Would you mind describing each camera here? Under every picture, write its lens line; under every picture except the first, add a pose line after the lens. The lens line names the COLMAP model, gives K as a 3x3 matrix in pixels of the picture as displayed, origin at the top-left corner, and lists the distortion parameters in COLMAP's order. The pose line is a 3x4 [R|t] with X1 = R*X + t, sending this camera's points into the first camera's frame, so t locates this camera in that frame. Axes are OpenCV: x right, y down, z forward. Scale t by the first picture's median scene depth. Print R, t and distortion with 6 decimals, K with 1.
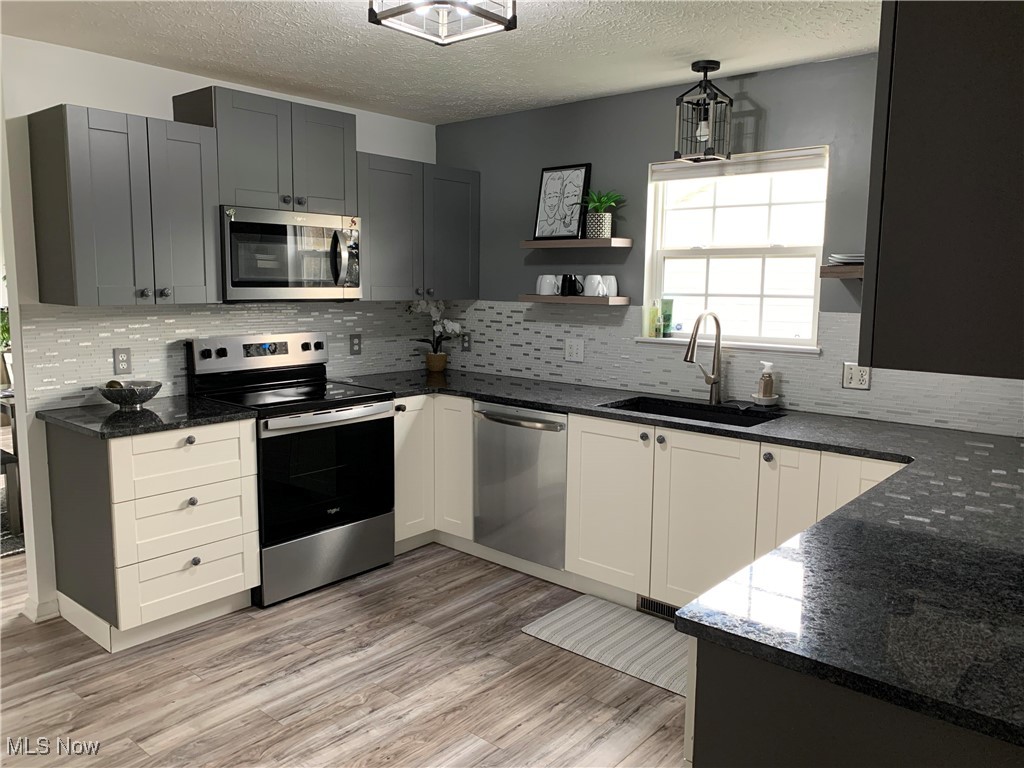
lens RADIAL K [[775.7, 0, 514.3], [0, 775.7, 389.0], [0, 0, 1]] dist [0.024572, -0.021840]
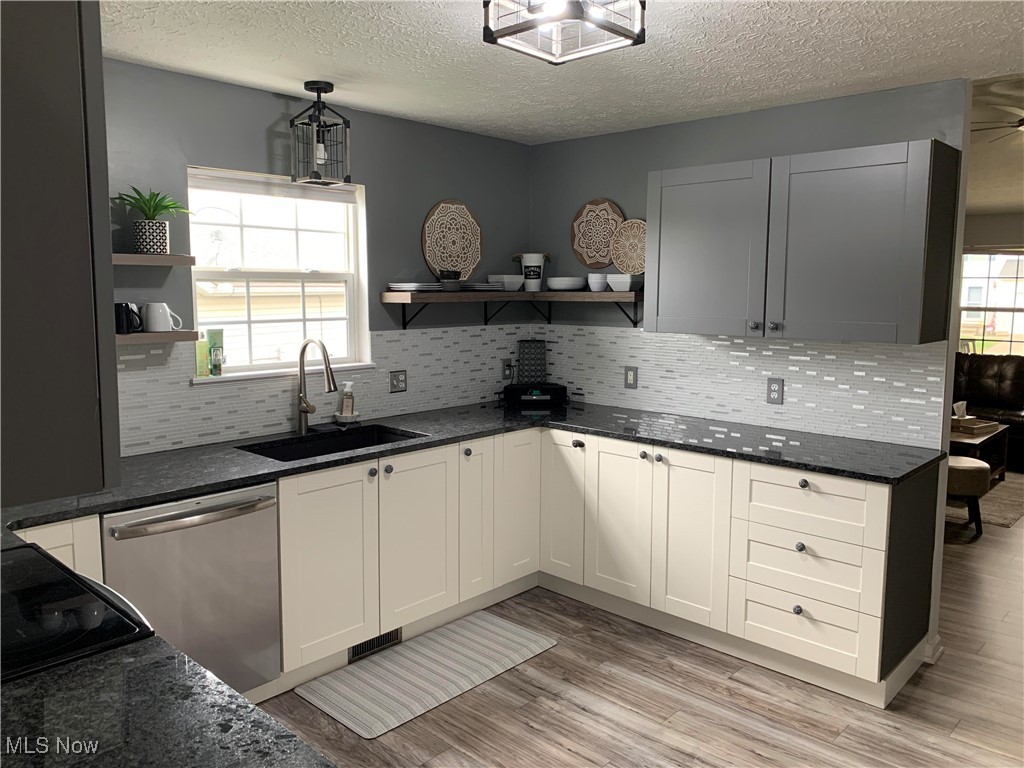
lens RADIAL K [[775.7, 0, 504.7], [0, 775.7, 380.0], [0, 0, 1]] dist [0.024572, -0.021840]
pose [[0.059276, -0.122978, 0.990638, -0.896291], [0.144907, 0.982931, 0.113350, -0.158257], [-0.987668, 0.136832, 0.076084, 0.896818]]
